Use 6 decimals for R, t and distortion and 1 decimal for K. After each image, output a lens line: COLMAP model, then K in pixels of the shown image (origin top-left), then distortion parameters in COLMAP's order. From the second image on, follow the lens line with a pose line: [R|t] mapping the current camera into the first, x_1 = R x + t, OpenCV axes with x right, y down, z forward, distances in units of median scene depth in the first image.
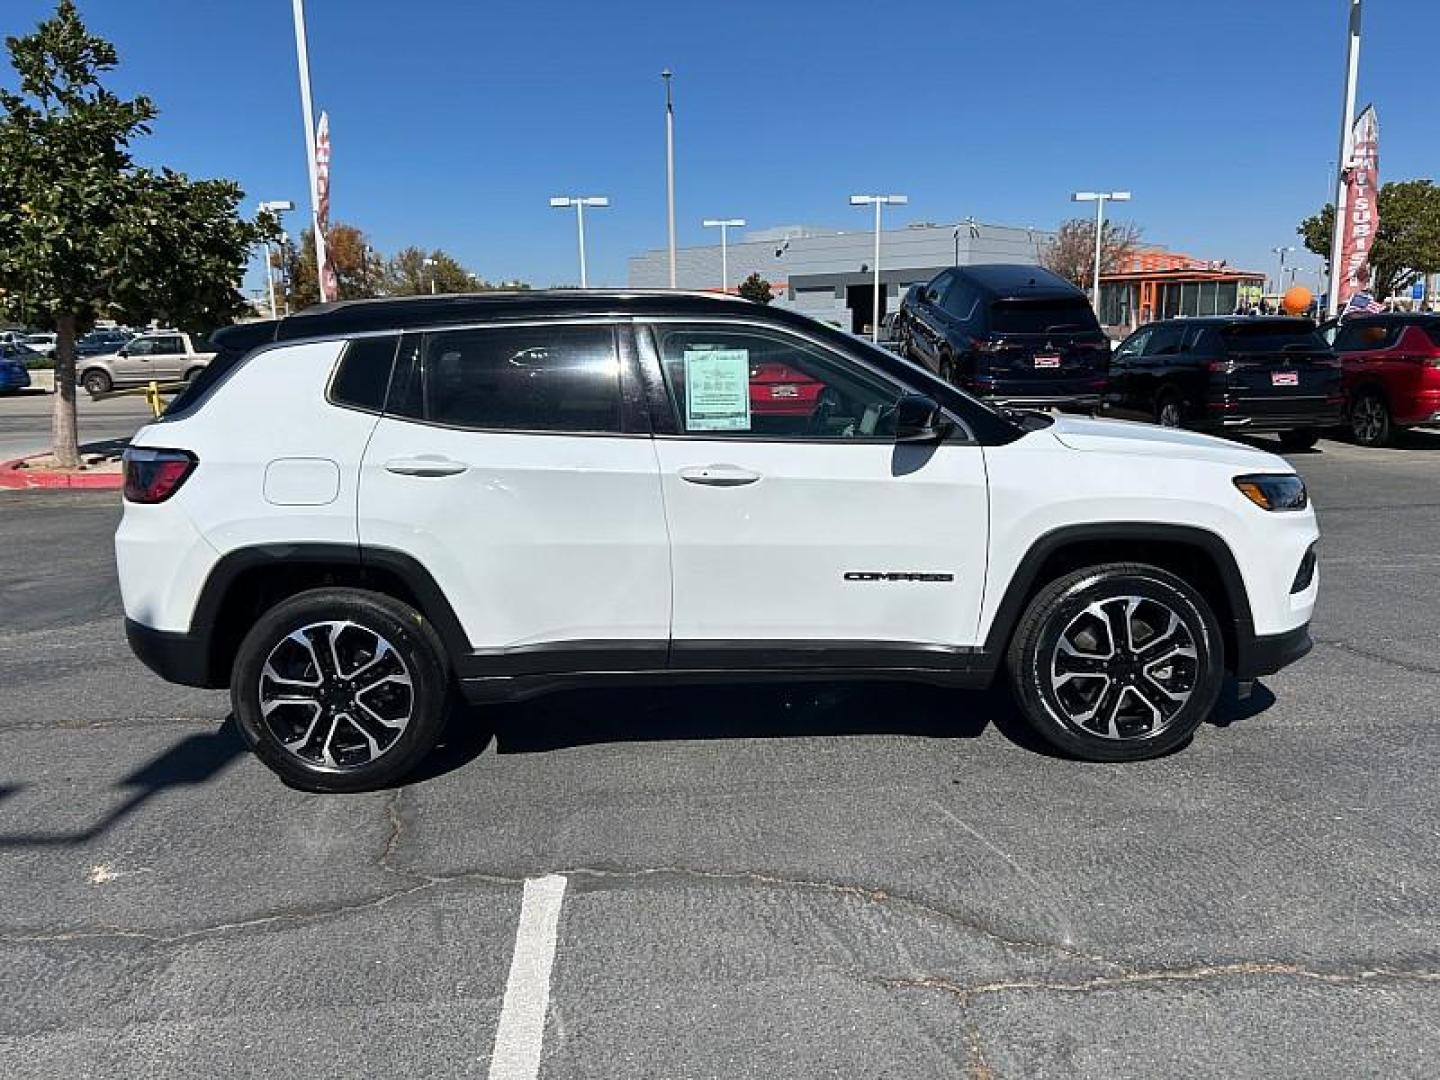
lens RADIAL K [[1105.3, 0, 711.0], [0, 1105.3, 545.7], [0, 0, 1]] dist [0.072460, -0.086730]
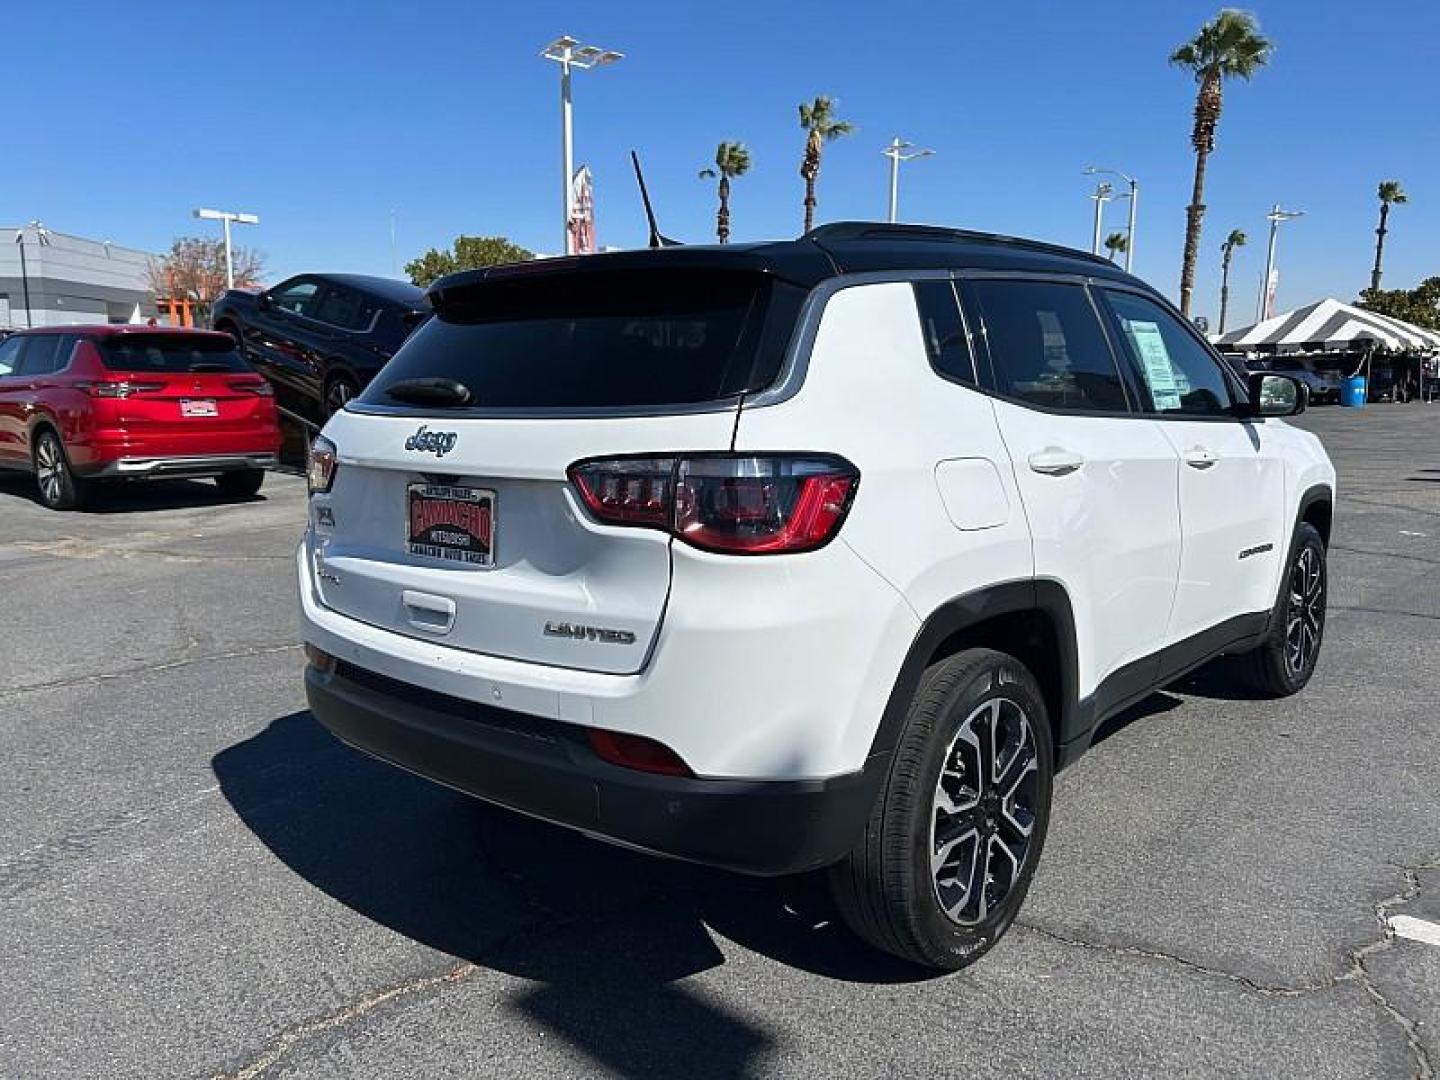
lens RADIAL K [[1105.3, 0, 711.0], [0, 1105.3, 545.7], [0, 0, 1]] dist [0.072460, -0.086730]
pose [[0.680908, -0.096095, 0.726037, -0.916245], [0.117081, 0.992887, 0.021611, -0.056939], [-0.722950, 0.070290, 0.687316, 0.644048]]
